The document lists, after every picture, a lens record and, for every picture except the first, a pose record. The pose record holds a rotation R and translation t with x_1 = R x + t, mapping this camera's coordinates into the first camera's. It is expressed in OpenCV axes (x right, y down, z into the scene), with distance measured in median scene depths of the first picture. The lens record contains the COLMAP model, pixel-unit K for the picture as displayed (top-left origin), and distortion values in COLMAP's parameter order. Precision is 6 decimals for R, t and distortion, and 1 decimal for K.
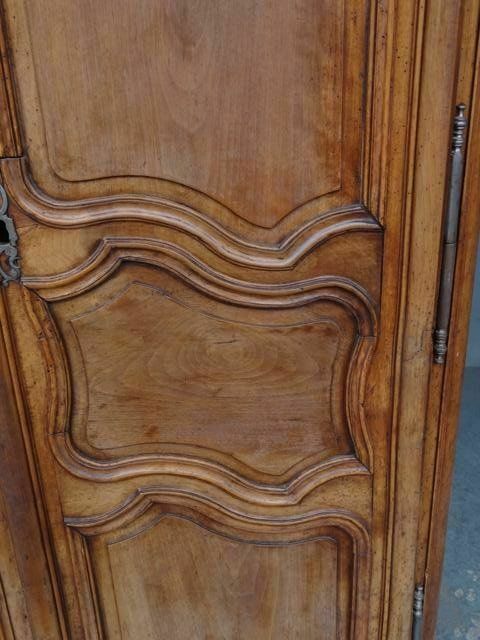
lens RADIAL K [[624.7, 0, 240.0], [0, 624.7, 320.0], [0, 0, 1]] dist [0.016583, -0.004488]
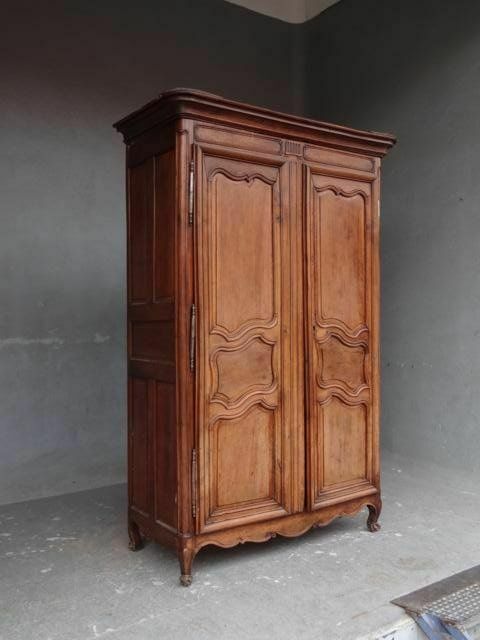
lens RADIAL K [[624.7, 0, 240.0], [0, 624.7, 320.0], [0, 0, 1]] dist [0.016583, -0.004488]
pose [[0.856573, 0.030640, 0.515115, -3.092669], [0.166514, 0.928424, -0.332118, 1.208929], [-0.488421, 0.370257, 0.790161, -2.383953]]
